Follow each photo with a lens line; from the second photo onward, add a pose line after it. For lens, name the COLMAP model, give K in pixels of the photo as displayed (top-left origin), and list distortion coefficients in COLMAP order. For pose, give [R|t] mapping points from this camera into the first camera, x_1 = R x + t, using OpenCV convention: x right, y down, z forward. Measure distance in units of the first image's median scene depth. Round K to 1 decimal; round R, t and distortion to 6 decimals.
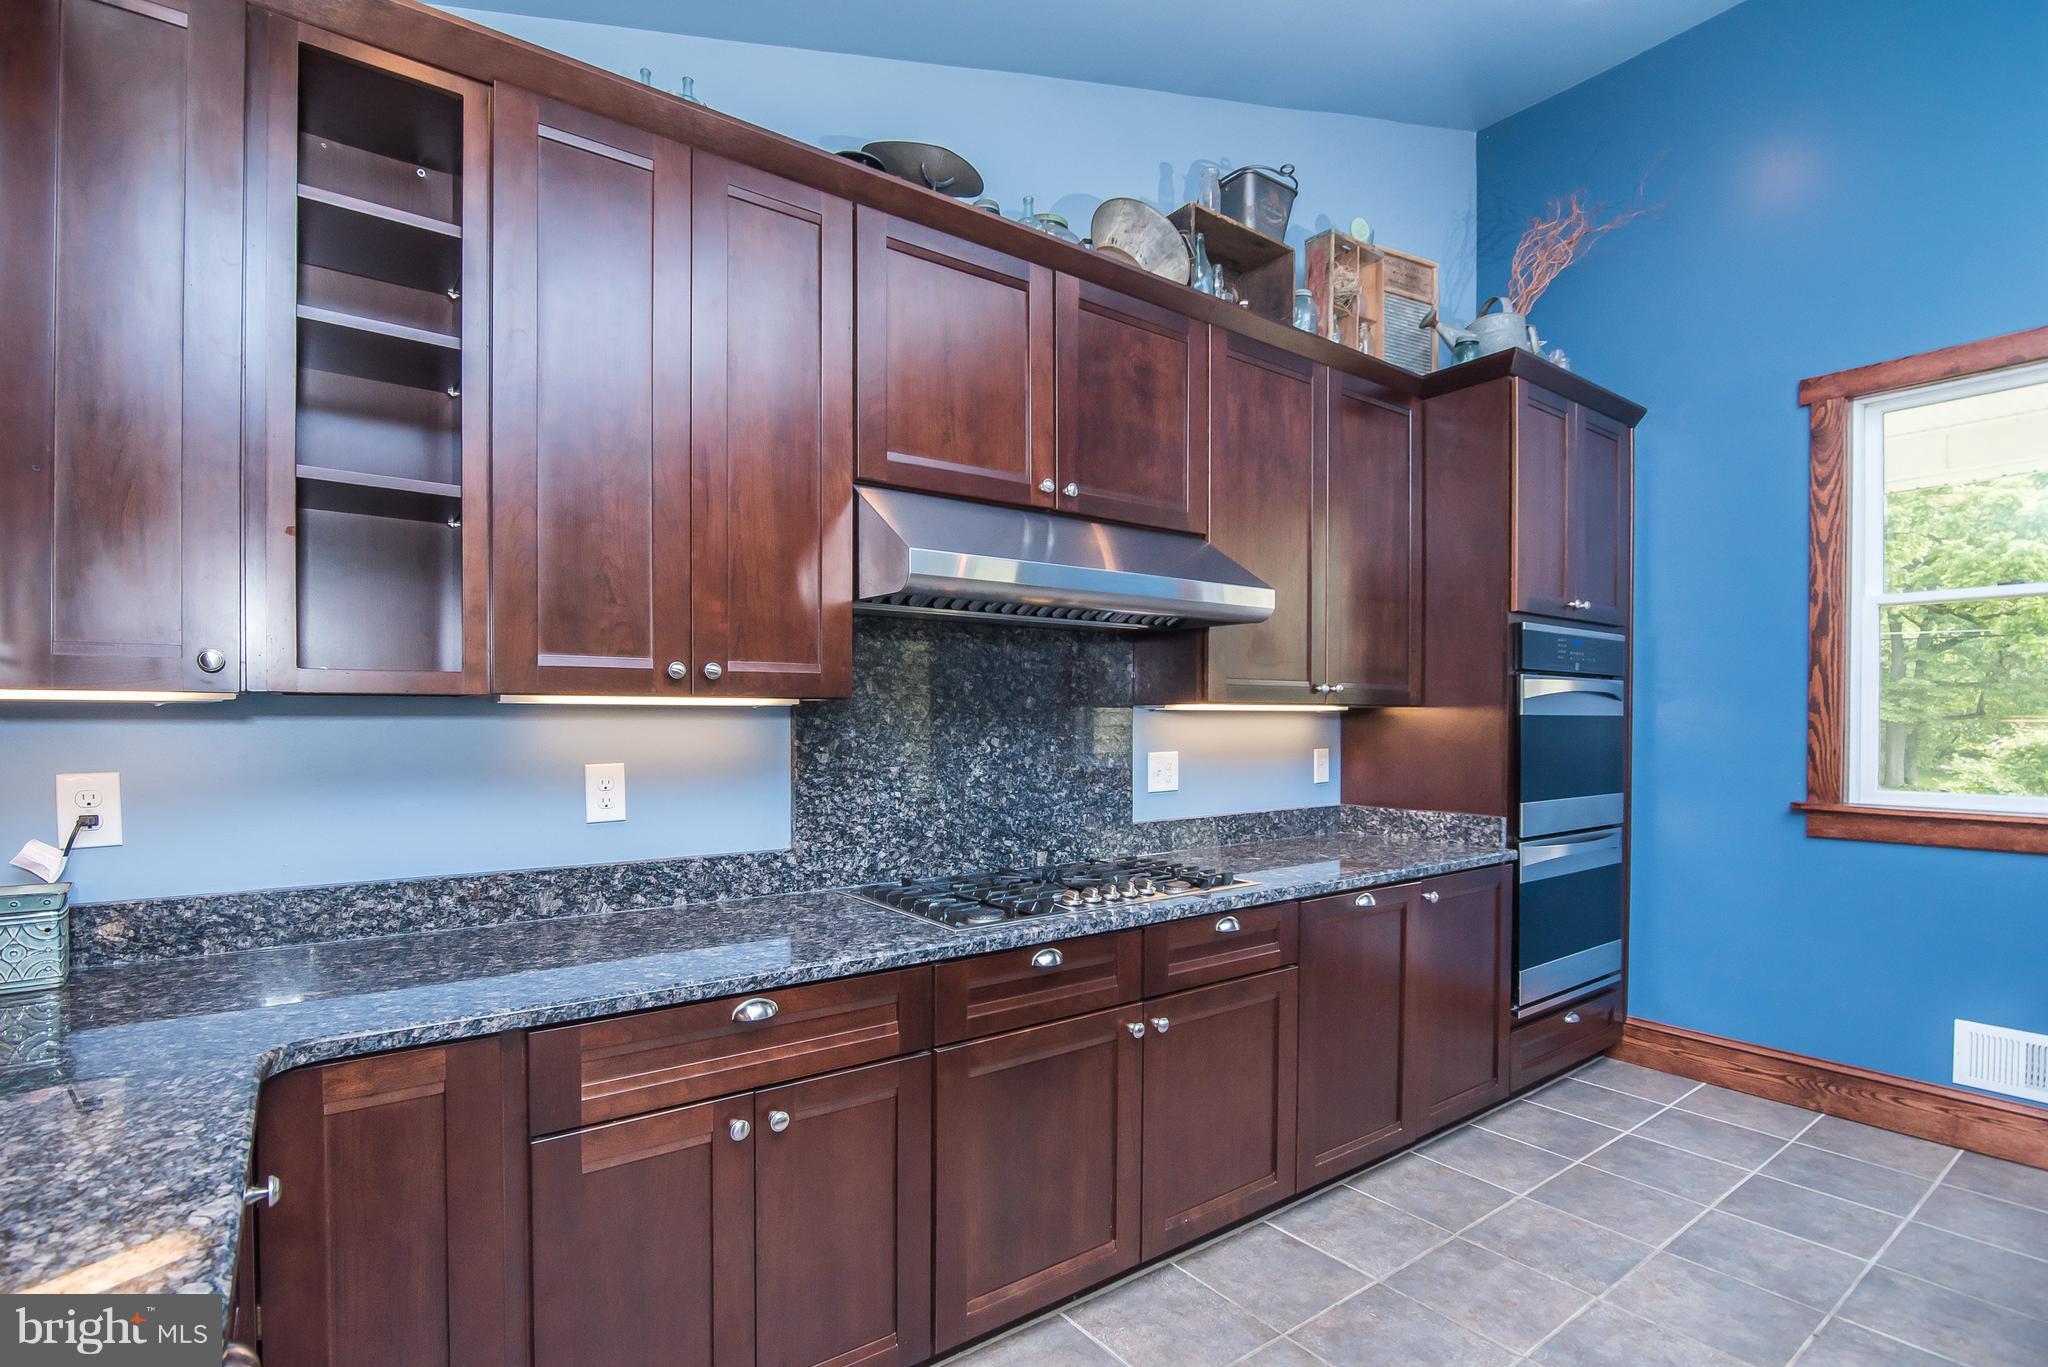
lens RADIAL K [[947.1, 0, 1028.9], [0, 947.1, 730.9], [0, 0, 1]] dist [-0.021155, 0.002471]
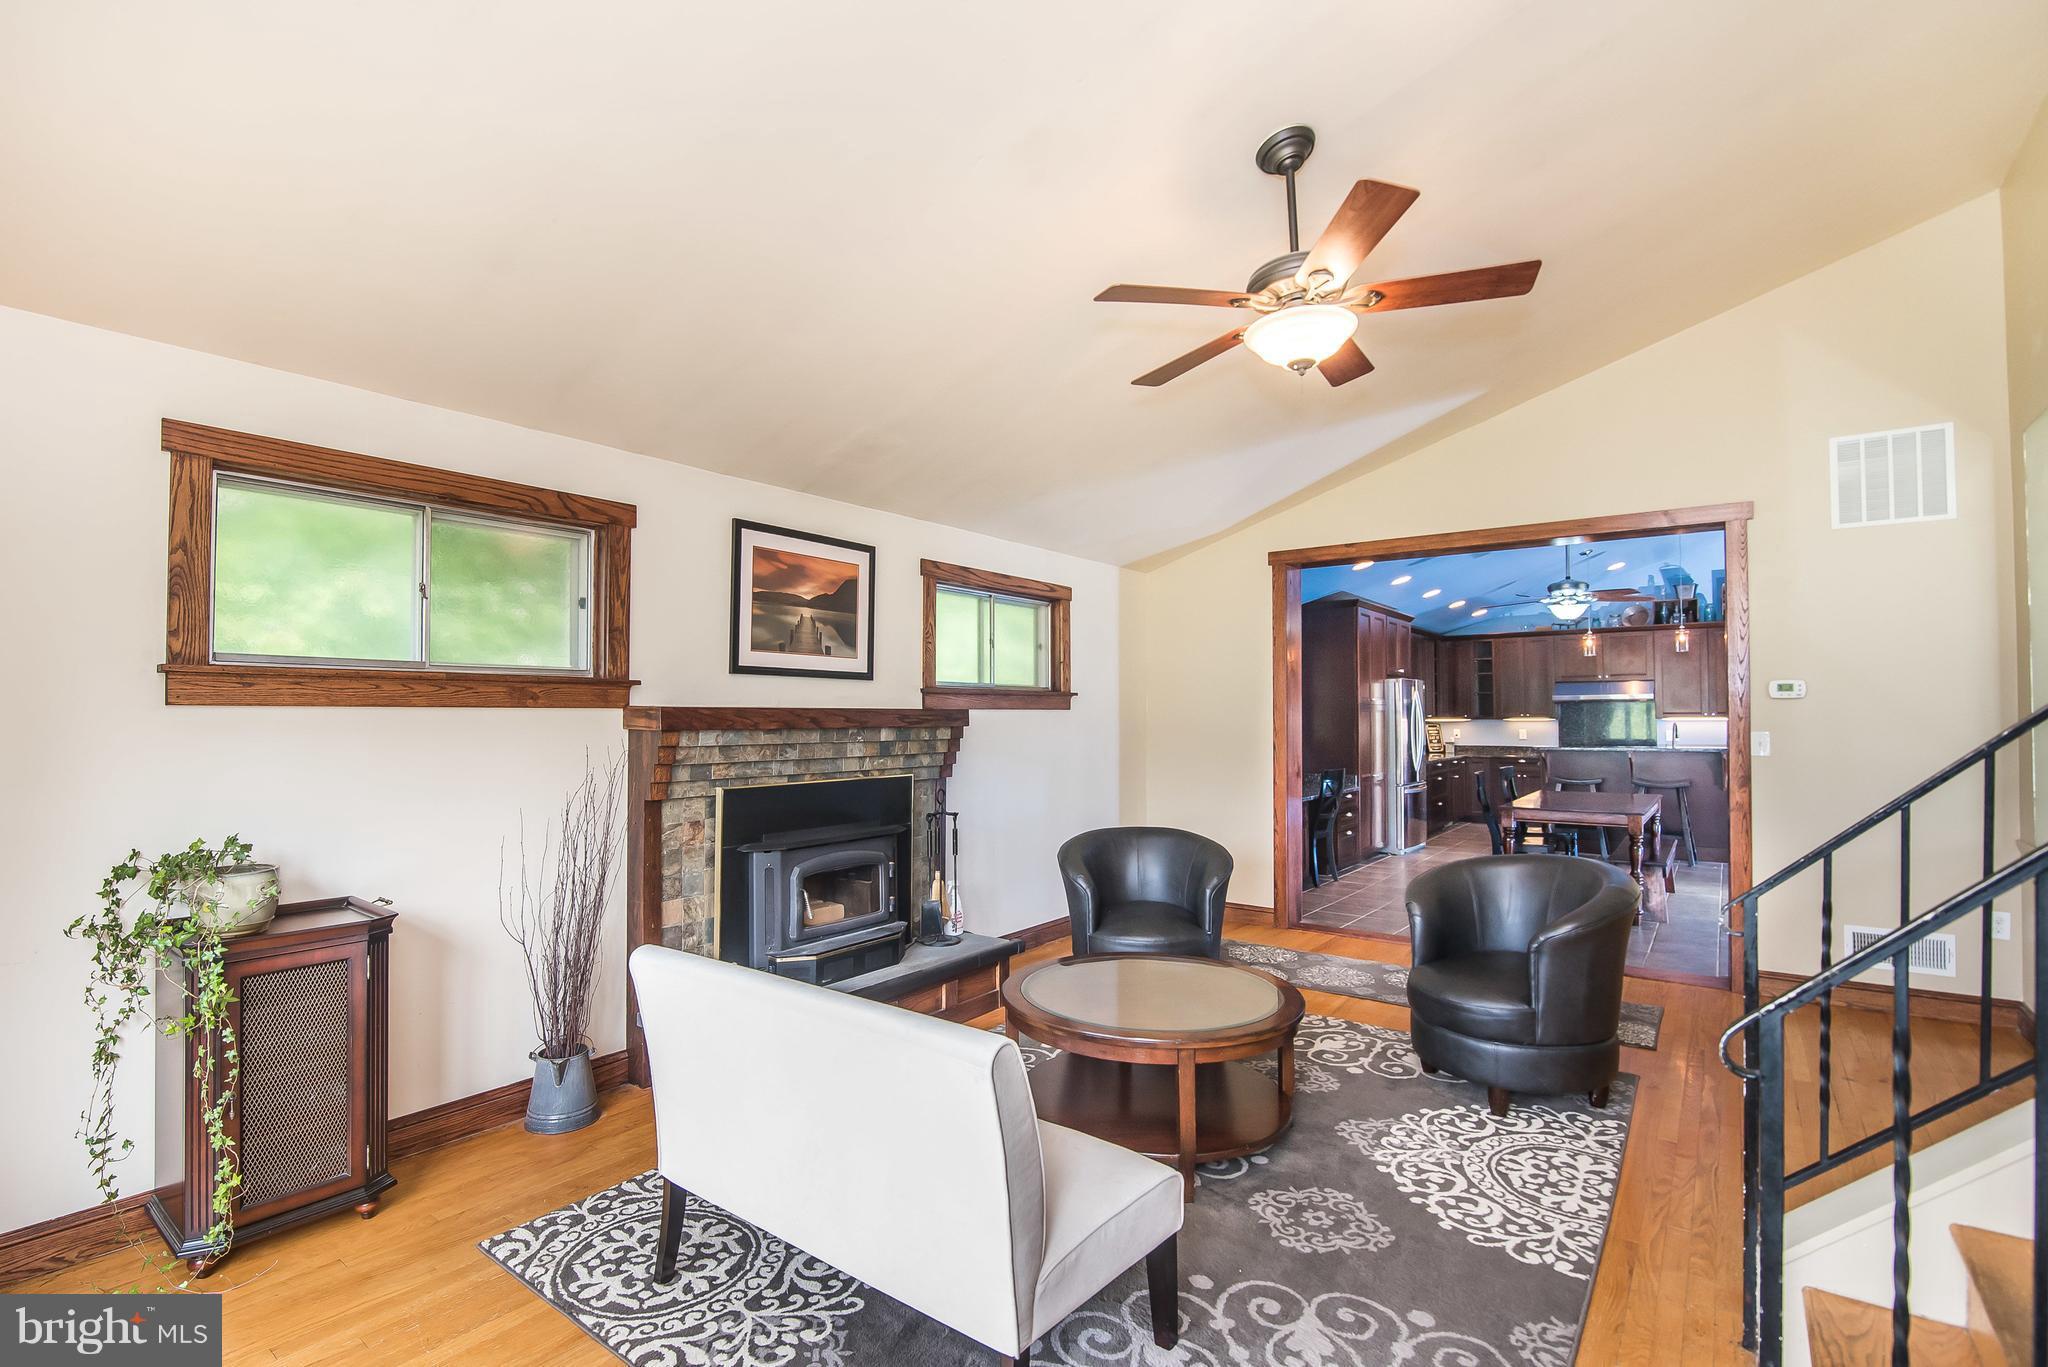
lens RADIAL K [[947.1, 0, 1025.1], [0, 947.1, 680.2], [0, 0, 1]] dist [-0.021155, 0.002471]
pose [[0.300905, -0.027991, -0.953243, 3.716518], [-0.019584, 0.999177, -0.035522, -0.011680], [0.953453, 0.029357, 0.300109, -3.304185]]
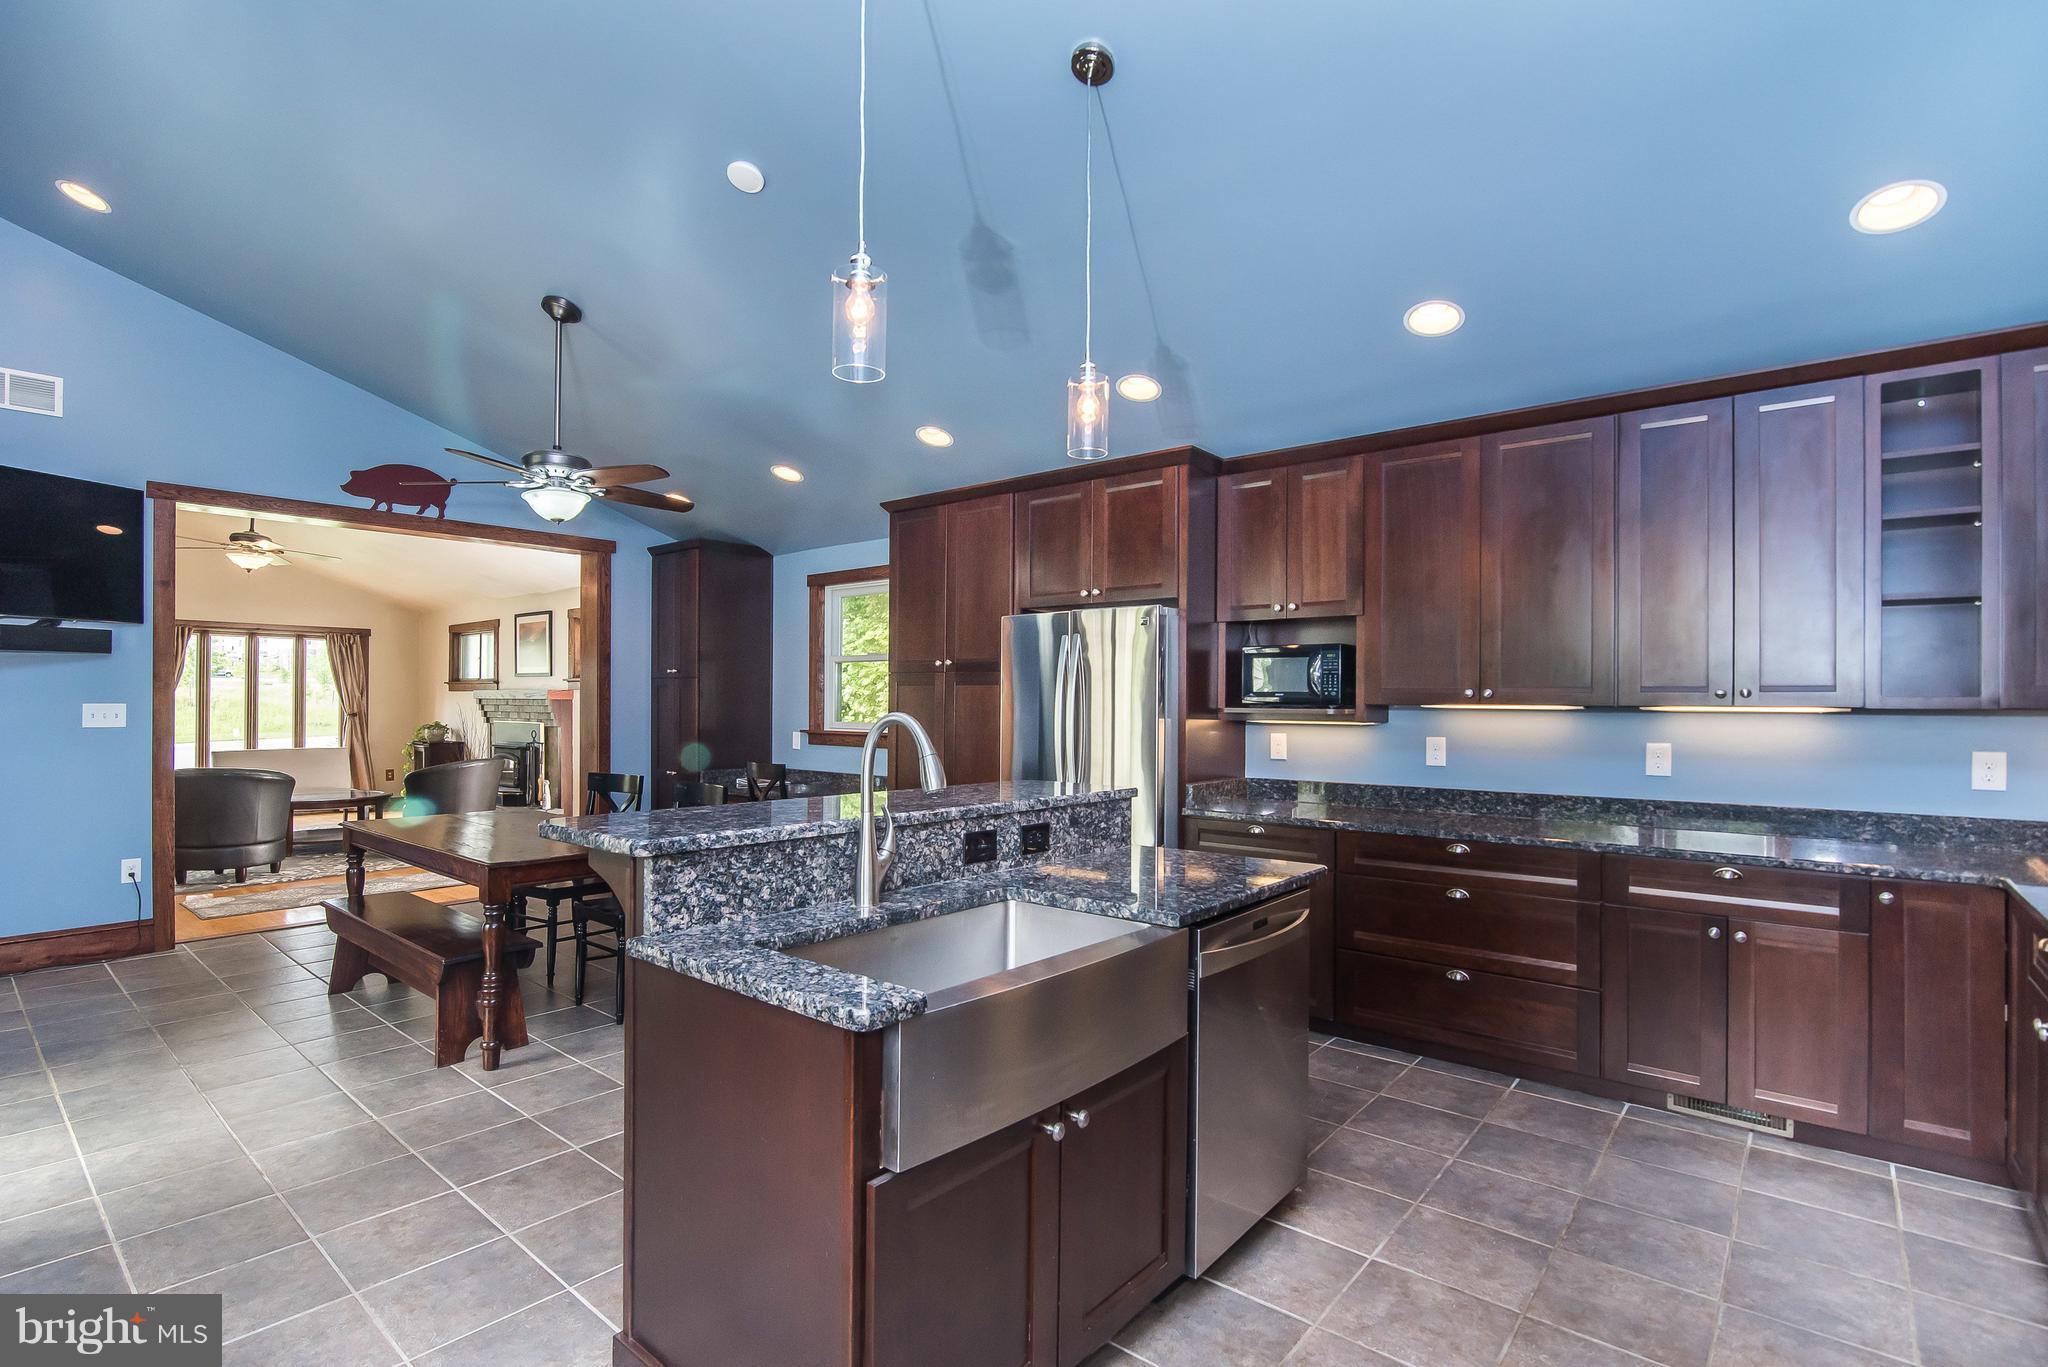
lens RADIAL K [[966.9, 0, 1006.1], [0, 966.9, 692.5], [0, 0, 1]] dist [-0.016720, 0.001300]
pose [[-0.973861, -0.010205, -0.226914, 0.901578], [-0.010679, 0.999943, 0.000865, -0.028774], [0.226892, 0.003266, -0.973914, 1.218318]]
